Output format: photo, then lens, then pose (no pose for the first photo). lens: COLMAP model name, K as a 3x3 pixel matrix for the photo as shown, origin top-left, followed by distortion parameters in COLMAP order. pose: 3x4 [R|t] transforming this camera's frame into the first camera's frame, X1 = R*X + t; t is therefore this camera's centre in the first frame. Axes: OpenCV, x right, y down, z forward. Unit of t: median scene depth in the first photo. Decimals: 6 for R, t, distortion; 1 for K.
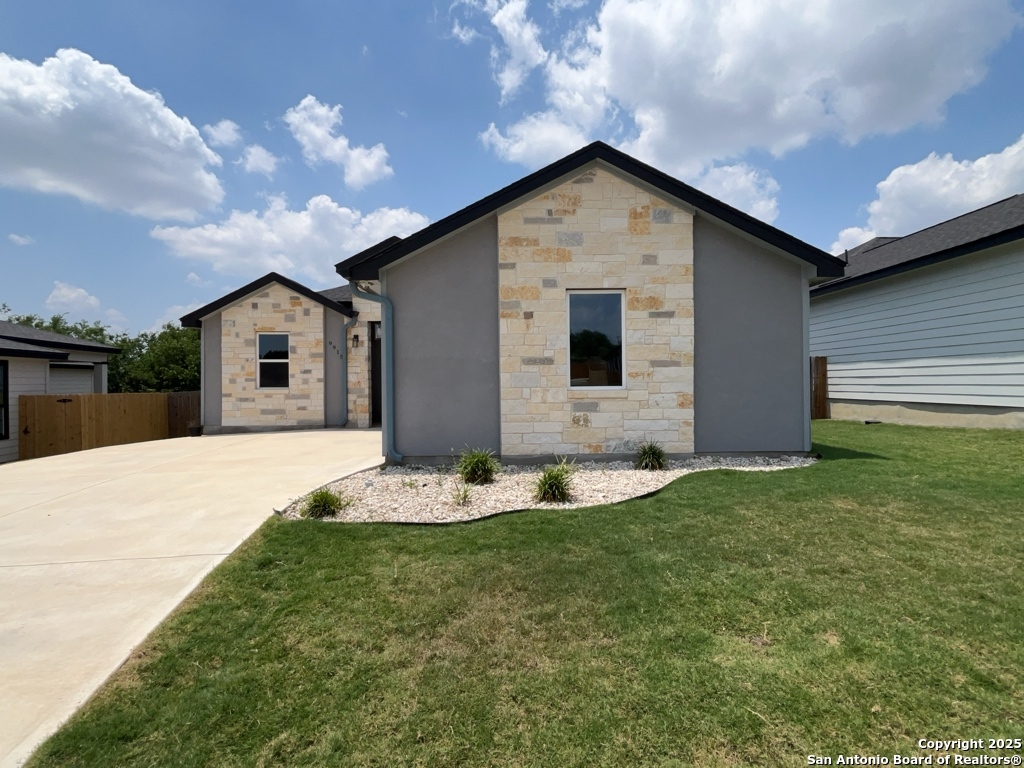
lens RADIAL K [[513.3, 0, 512.1], [0, 513.3, 386.8], [0, 0, 1]] dist [0.000410, -0.000937]
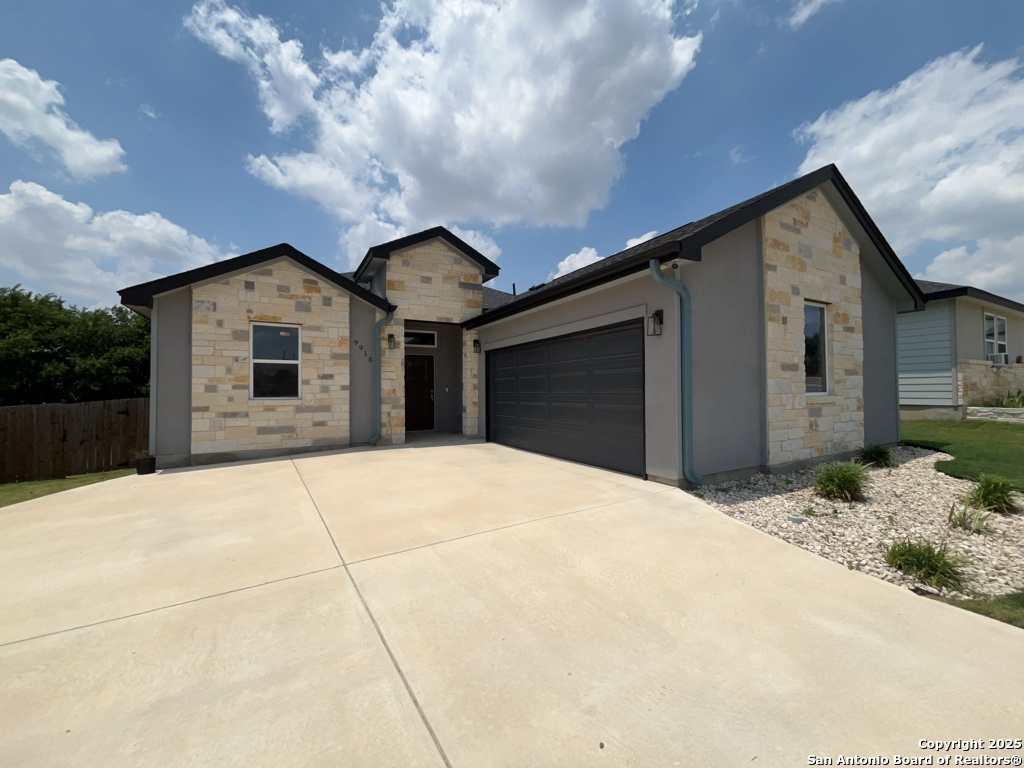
lens RADIAL K [[413.3, 0, 514.3], [0, 413.3, 384.3], [0, 0, 1]] dist [-0.002850, -0.000023]
pose [[0.879755, 0.007393, 0.475370, -0.448717], [0.006201, 0.999616, -0.027023, 0.000796], [-0.475387, 0.026721, 0.879371, 0.309485]]
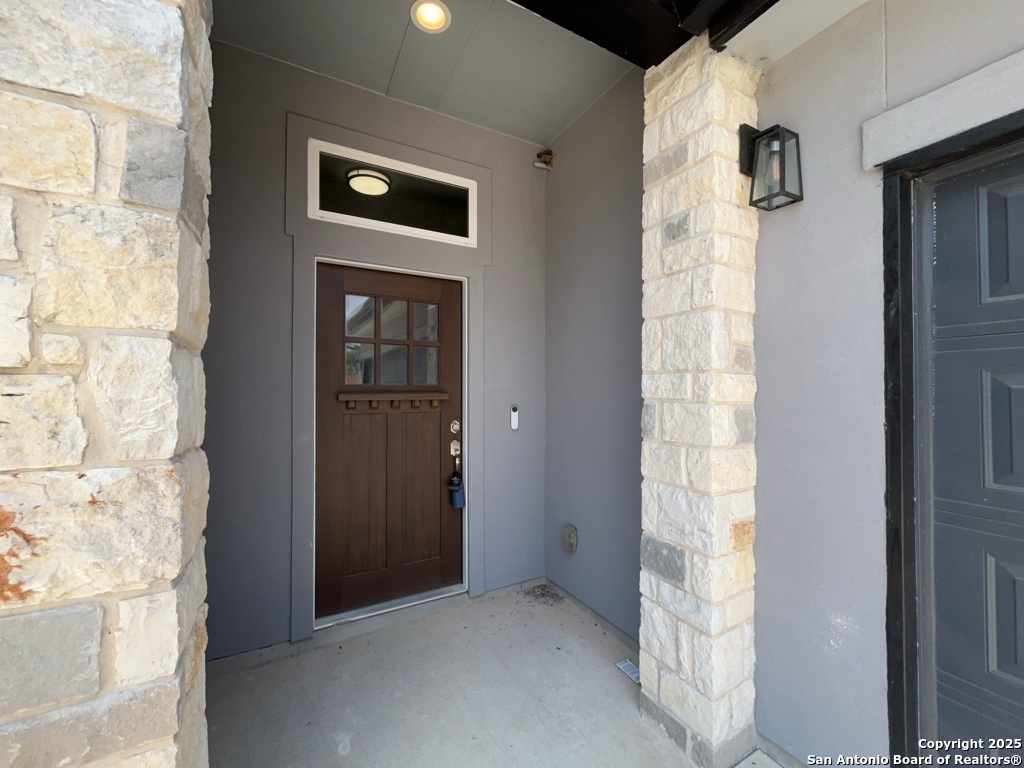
lens RADIAL K [[413.3, 0, 514.3], [0, 413.3, 384.3], [0, 0, 1]] dist [-0.002850, -0.000023]
pose [[0.878325, 0.012896, 0.477890, -0.268318], [-0.001013, 0.999684, -0.025114, -0.024583], [-0.478063, 0.021575, 0.878061, 0.934626]]
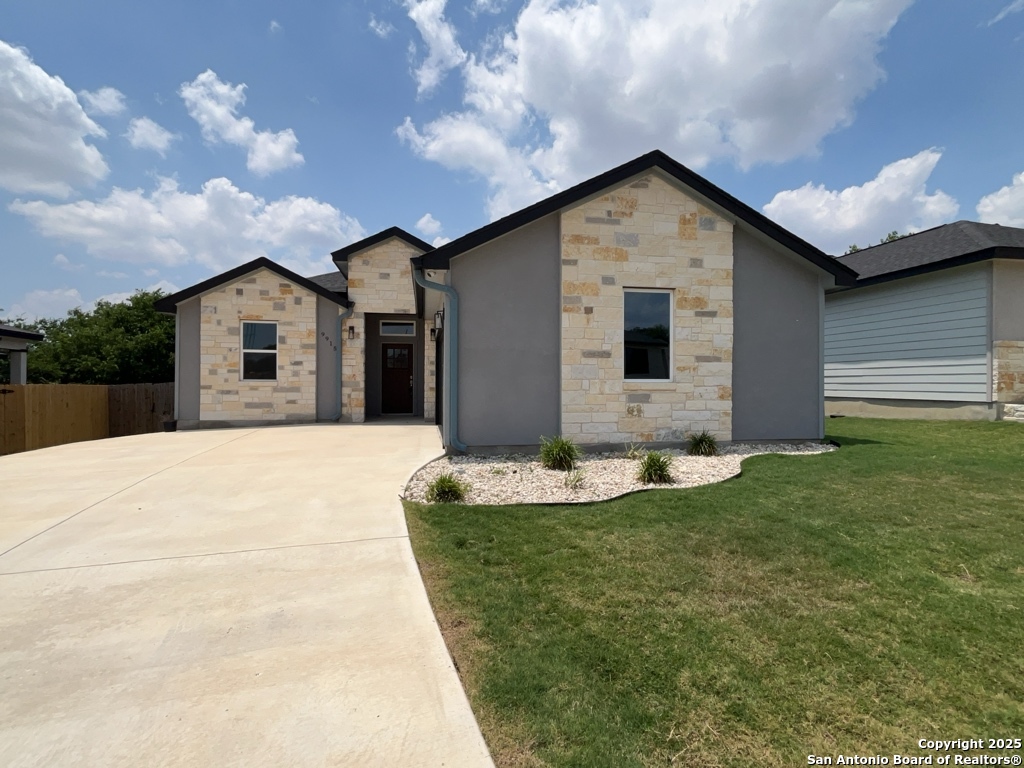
lens RADIAL K [[514.0, 0, 512.0], [0, 514.0, 384.0], [0, 0, 1]] dist [-0.002183, -0.001290]
pose [[0.986297, 0.011954, 0.164544, -0.164174], [-0.010842, 0.999912, -0.007653, 0.011720], [-0.164621, 0.005764, 0.986340, -0.004076]]
